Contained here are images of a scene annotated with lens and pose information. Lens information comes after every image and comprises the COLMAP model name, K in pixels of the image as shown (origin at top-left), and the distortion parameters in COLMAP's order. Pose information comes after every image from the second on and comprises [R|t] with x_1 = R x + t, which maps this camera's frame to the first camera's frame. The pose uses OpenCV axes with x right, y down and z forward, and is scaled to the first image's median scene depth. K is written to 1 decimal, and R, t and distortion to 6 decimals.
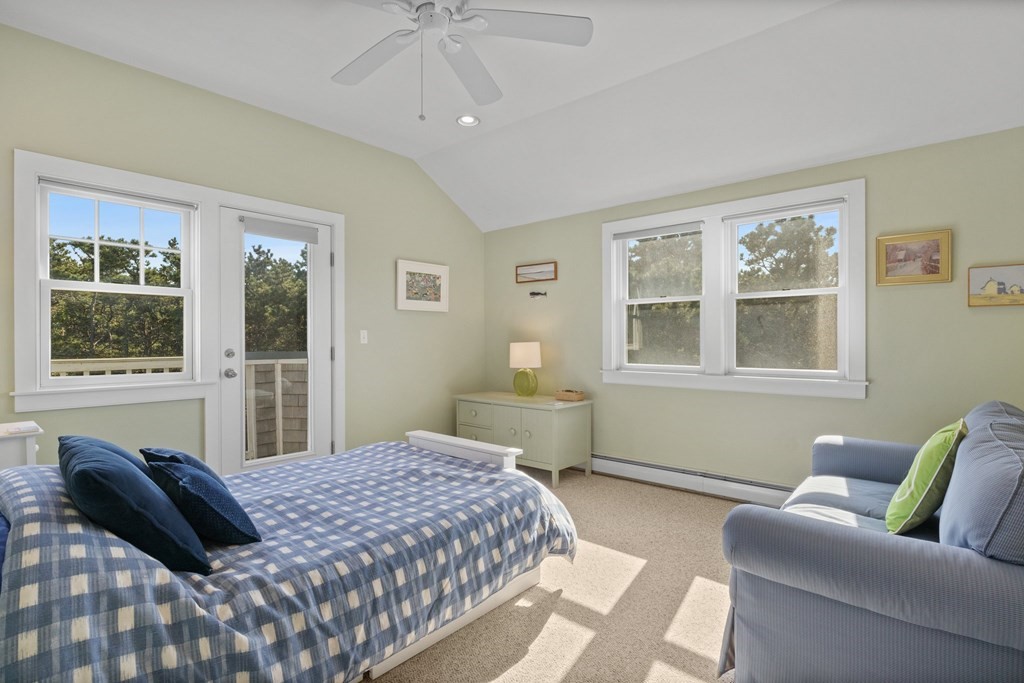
lens RADIAL K [[510.2, 0, 512.9], [0, 510.2, 343.8], [0, 0, 1]] dist [-0.005360, 0.000206]
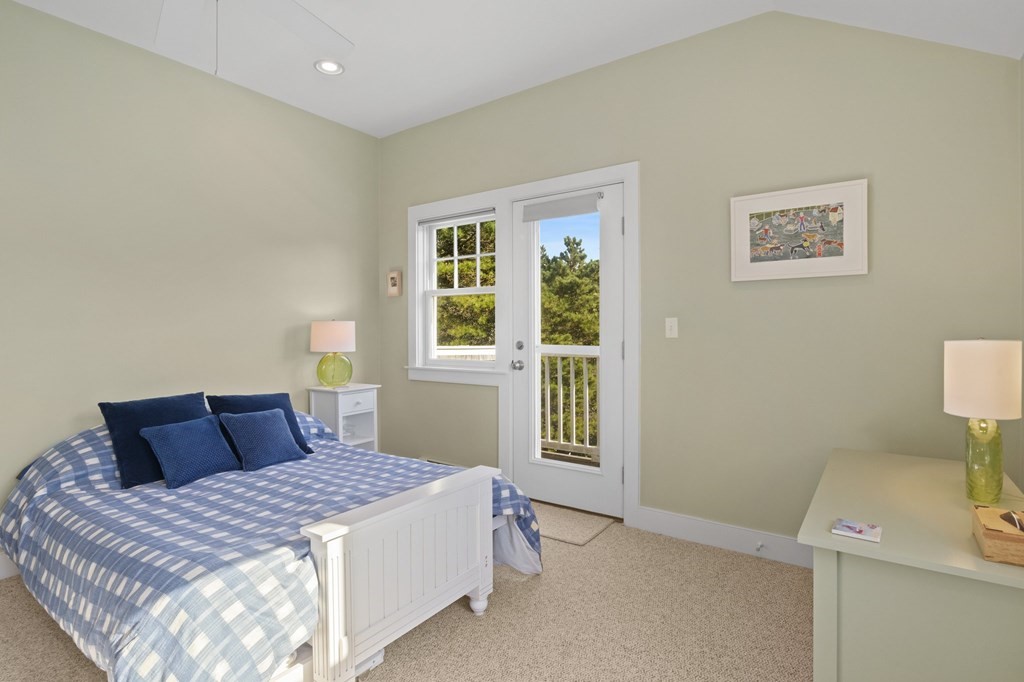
lens RADIAL K [[510.2, 0, 511.3], [0, 510.2, 333.5], [0, 0, 1]] dist [-0.005360, 0.000206]
pose [[0.099049, 0.009314, -0.995039, 0.340813], [-0.002248, 0.999956, 0.009136, -0.011038], [0.995080, 0.001332, 0.099066, 0.669711]]
